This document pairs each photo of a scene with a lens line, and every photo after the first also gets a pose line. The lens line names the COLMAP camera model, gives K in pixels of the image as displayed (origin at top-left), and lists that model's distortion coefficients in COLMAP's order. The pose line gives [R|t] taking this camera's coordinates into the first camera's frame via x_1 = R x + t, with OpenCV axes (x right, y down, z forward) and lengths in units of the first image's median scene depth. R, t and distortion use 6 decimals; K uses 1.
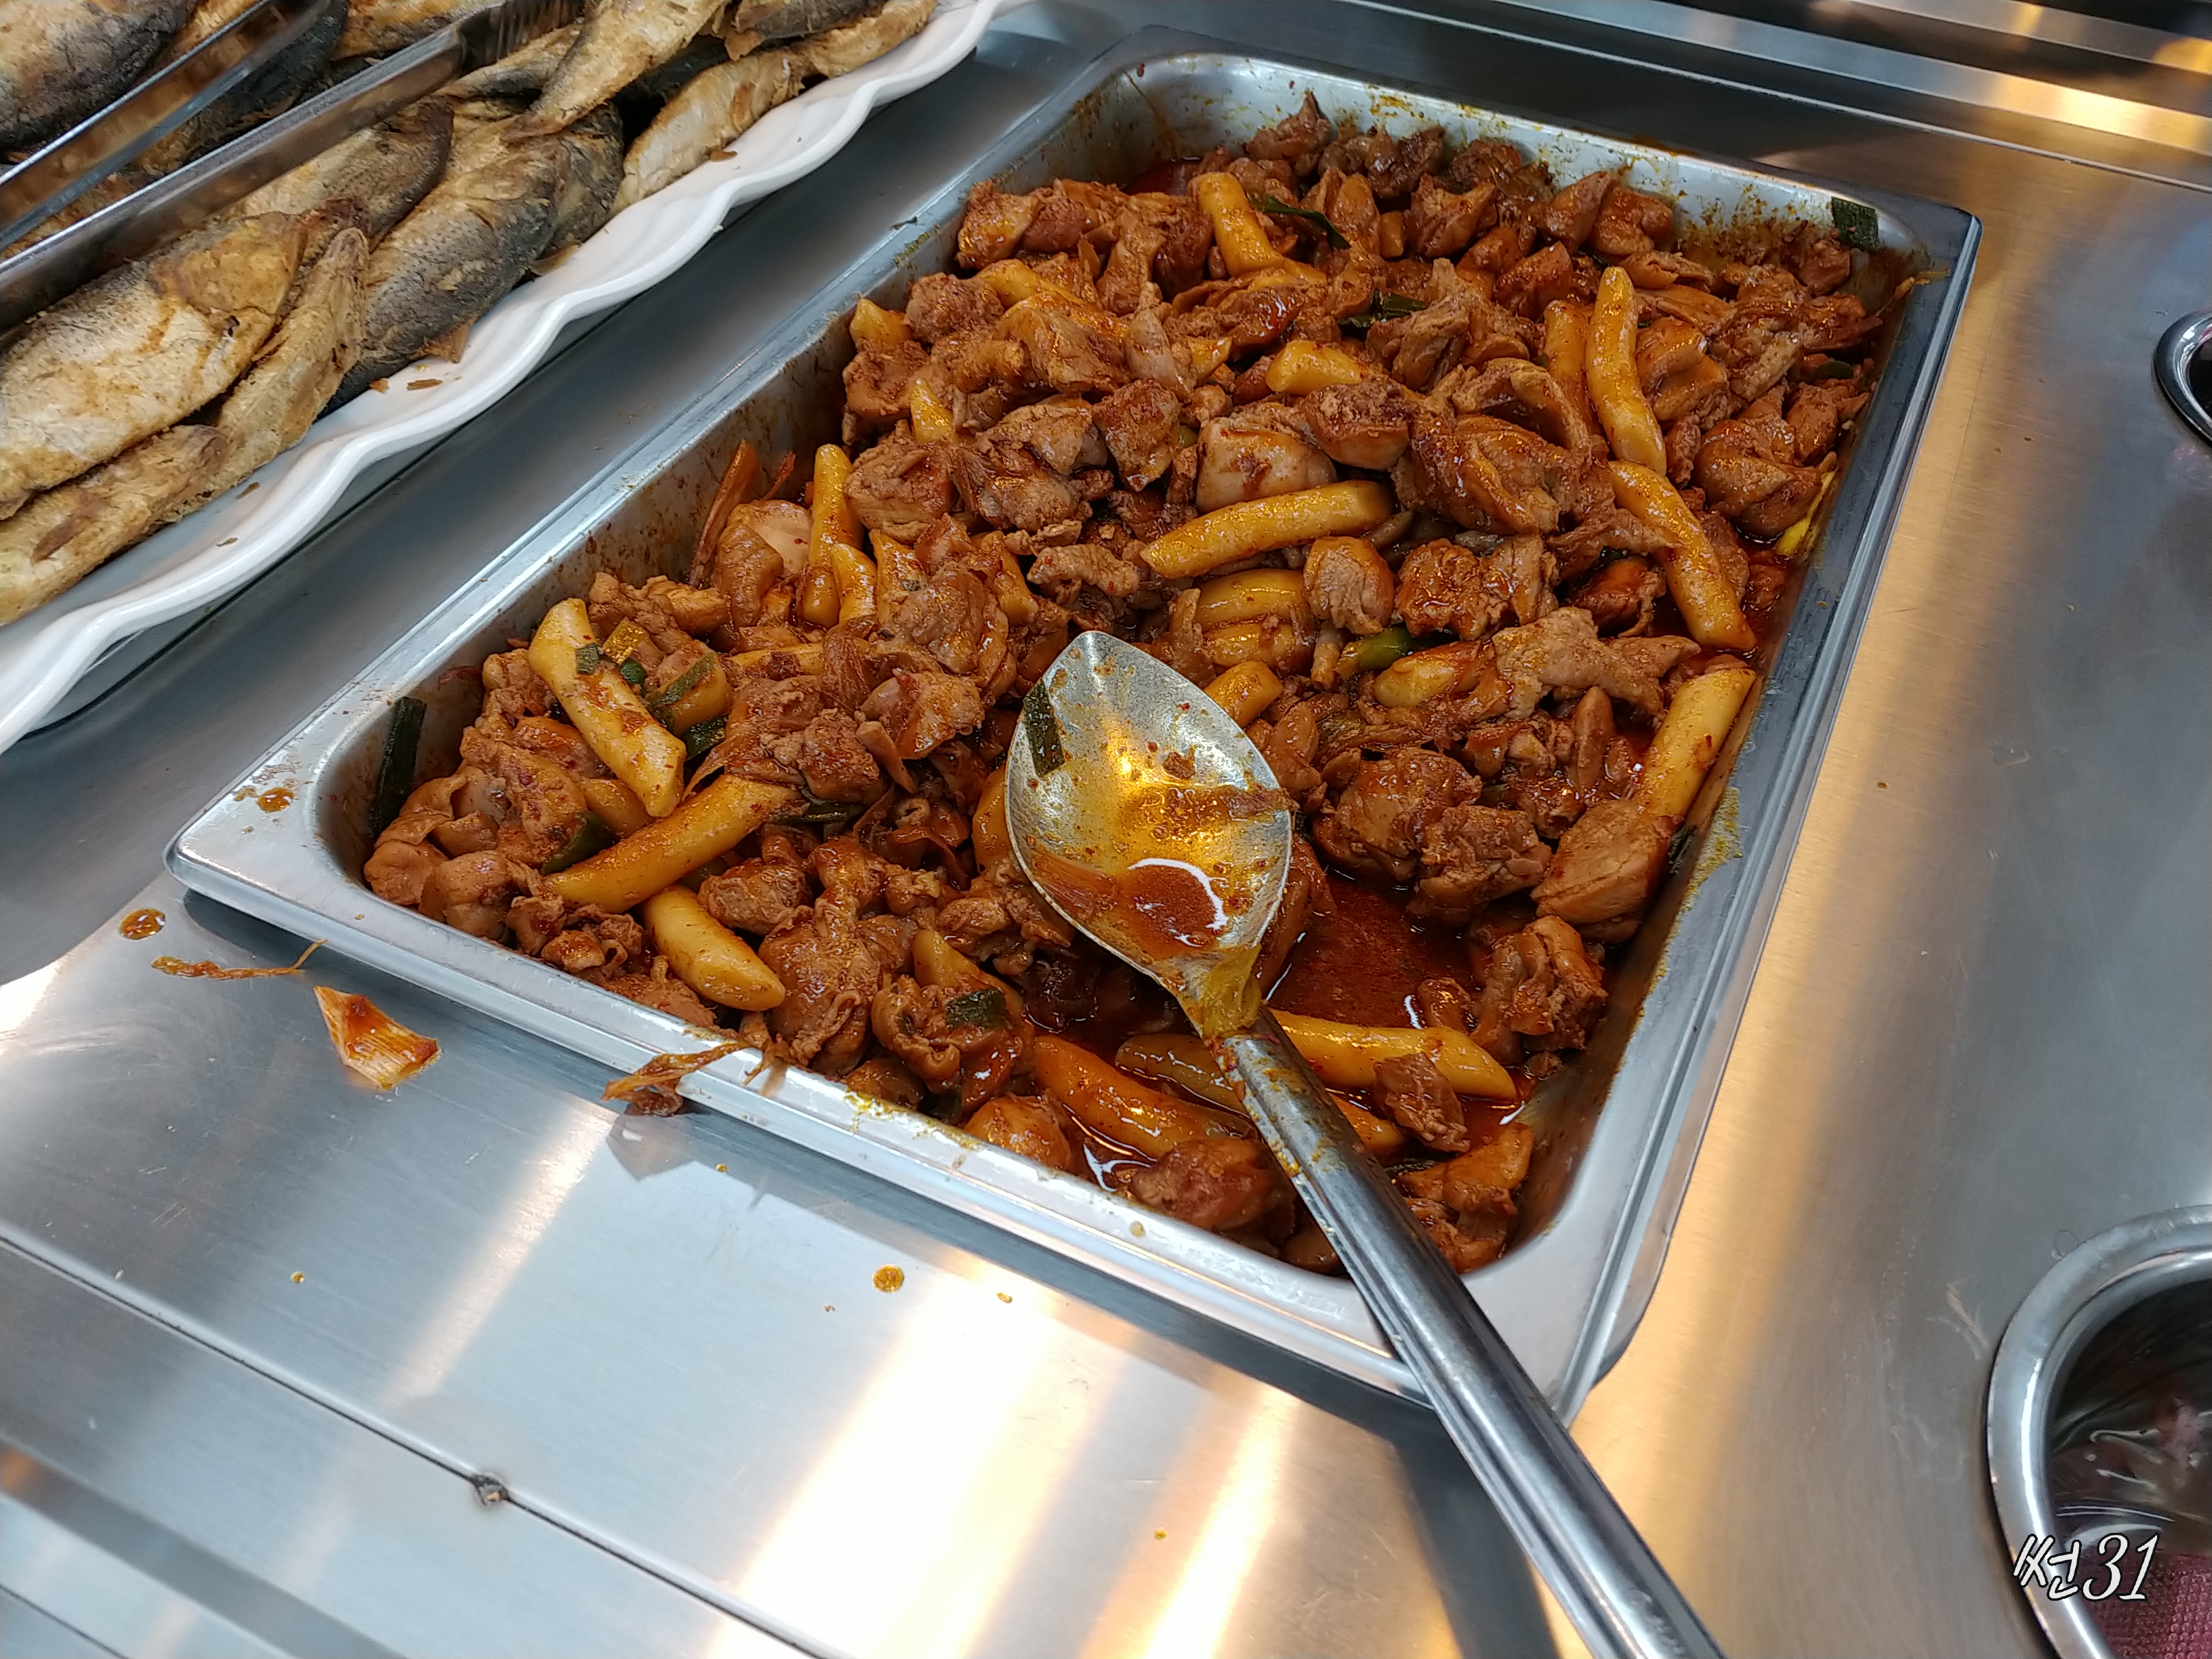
lens RADIAL K [[2016.3, 0, 1106.0], [0, 2016.3, 829.5], [0, 0, 1]] dist [0.002504, -0.067827]
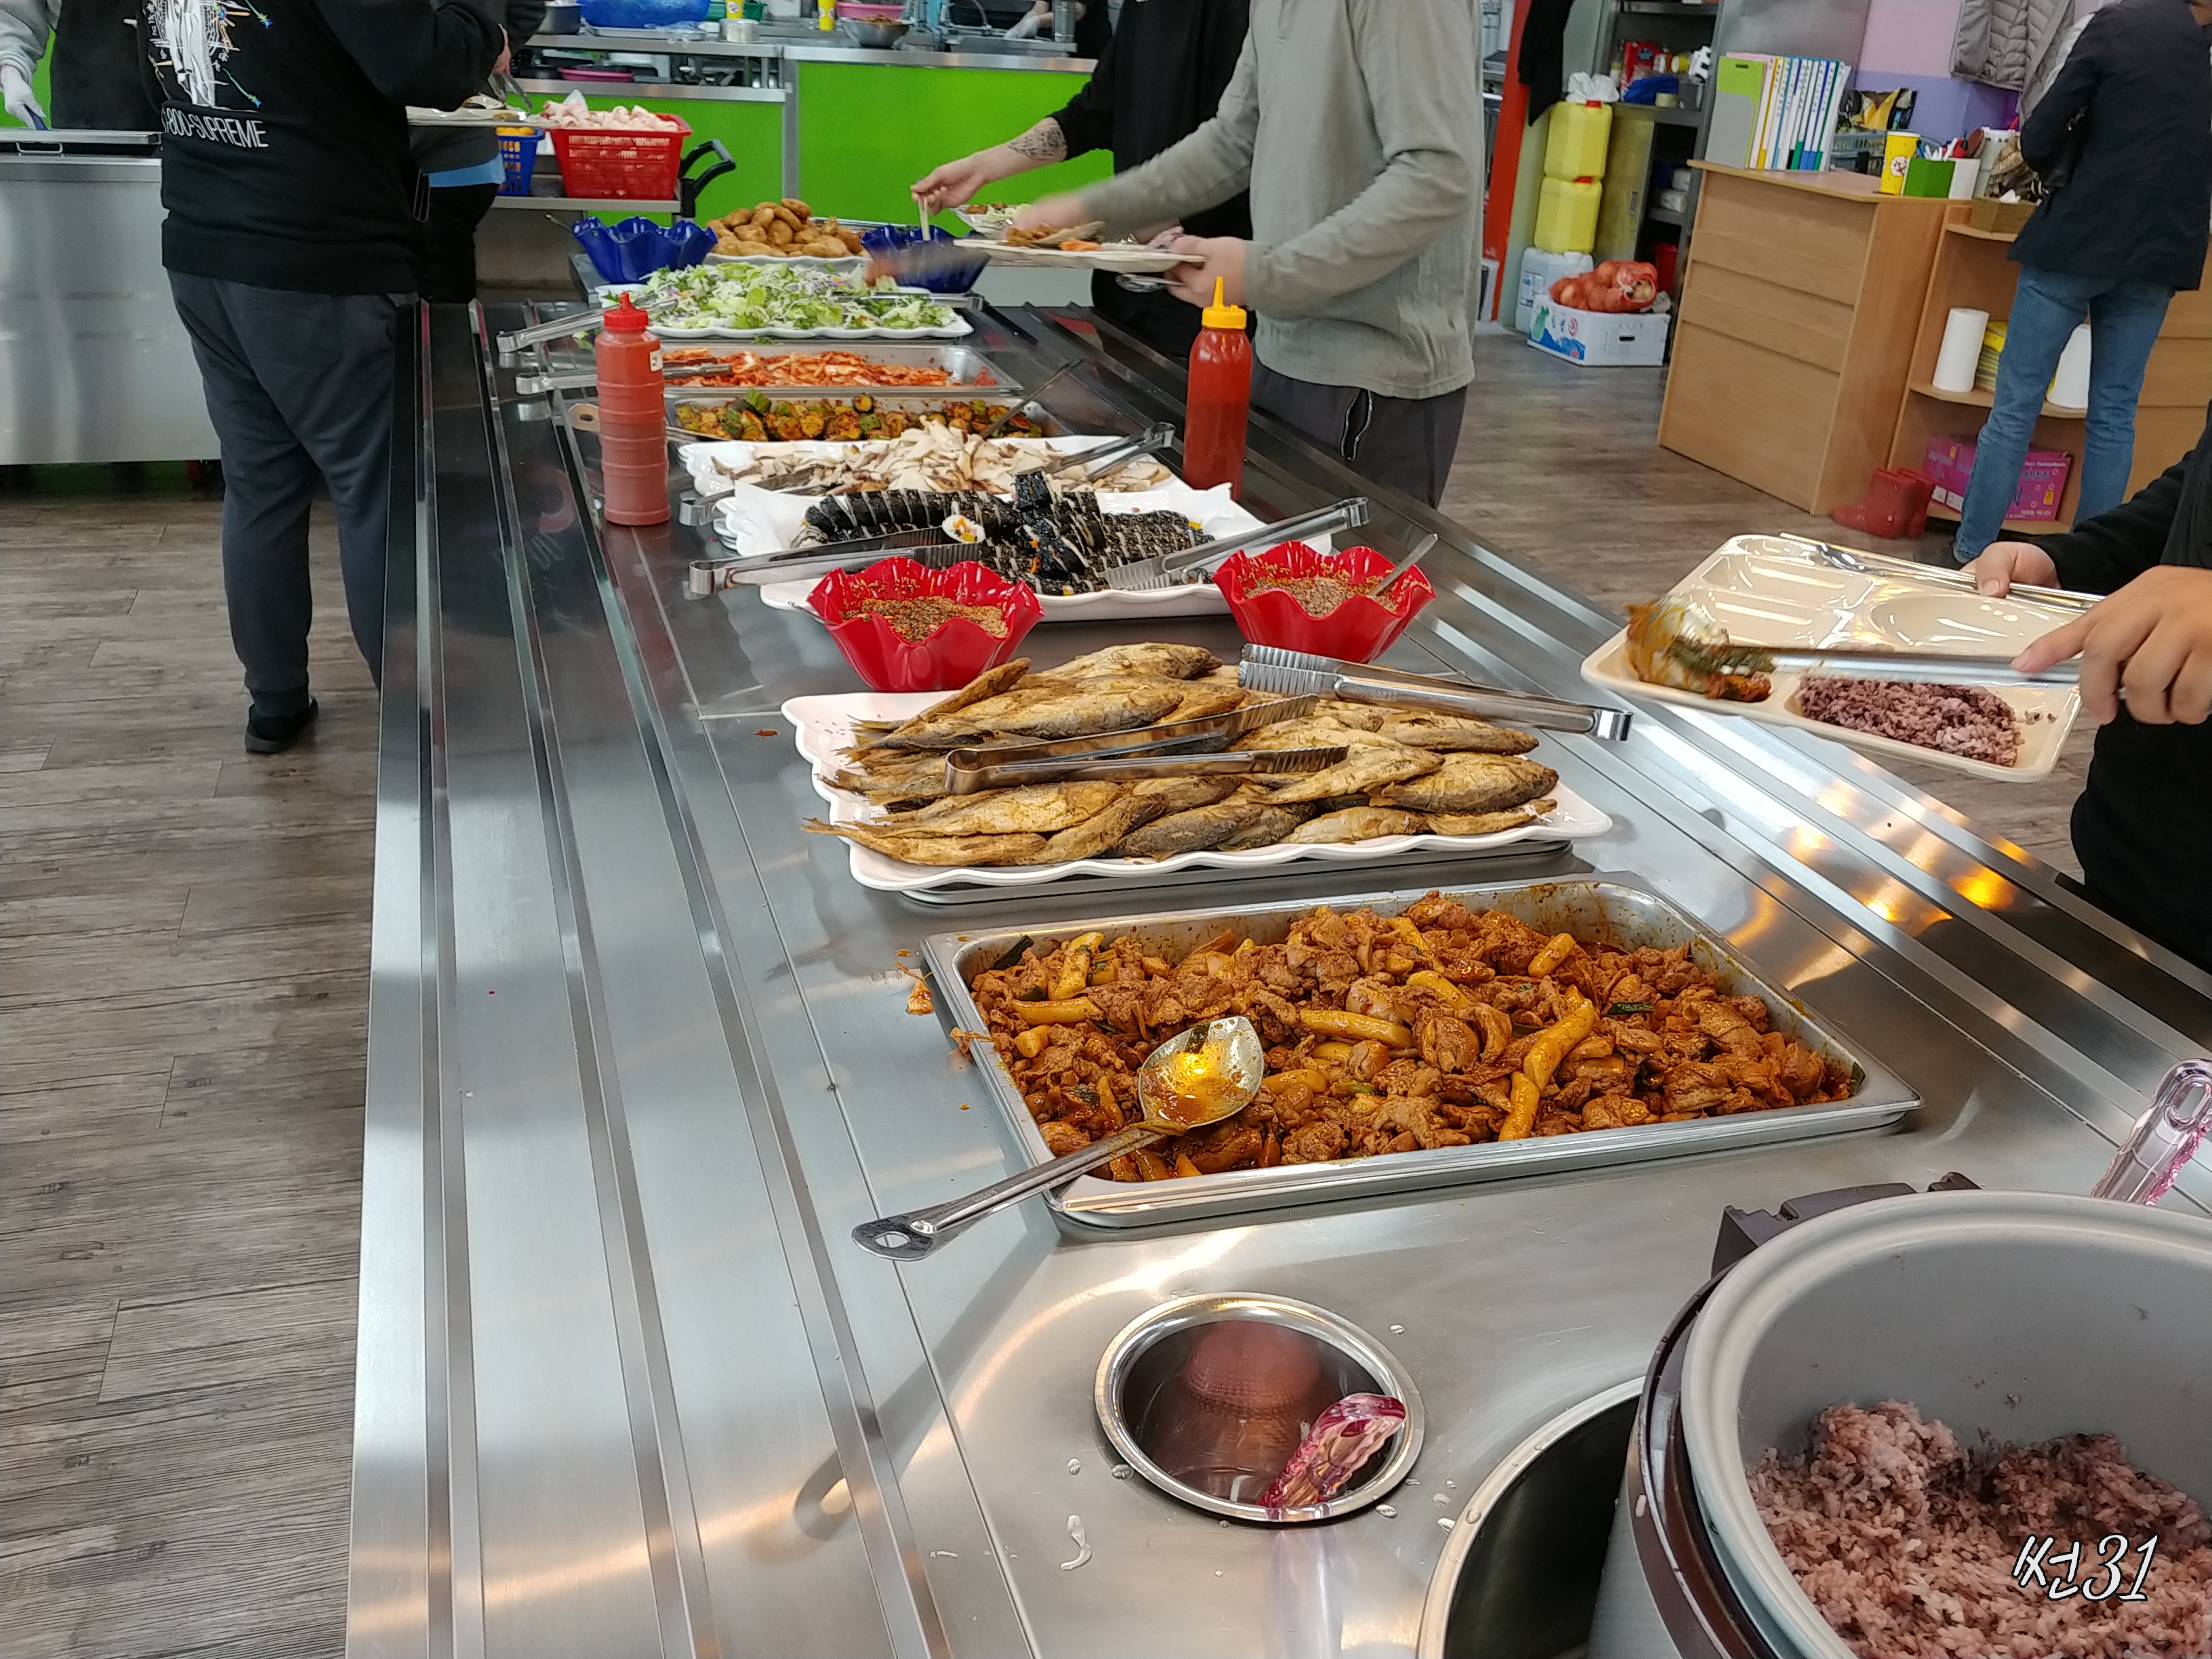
lens RADIAL K [[2016.3, 0, 1106.0], [0, 2016.3, 829.5], [0, 0, 1]] dist [0.002504, -0.067827]
pose [[0.678363, 0.287910, -0.675967, 1.345396], [-0.523183, 0.835237, -0.169291, 0.192603], [0.515852, 0.468495, 0.717223, -0.852994]]
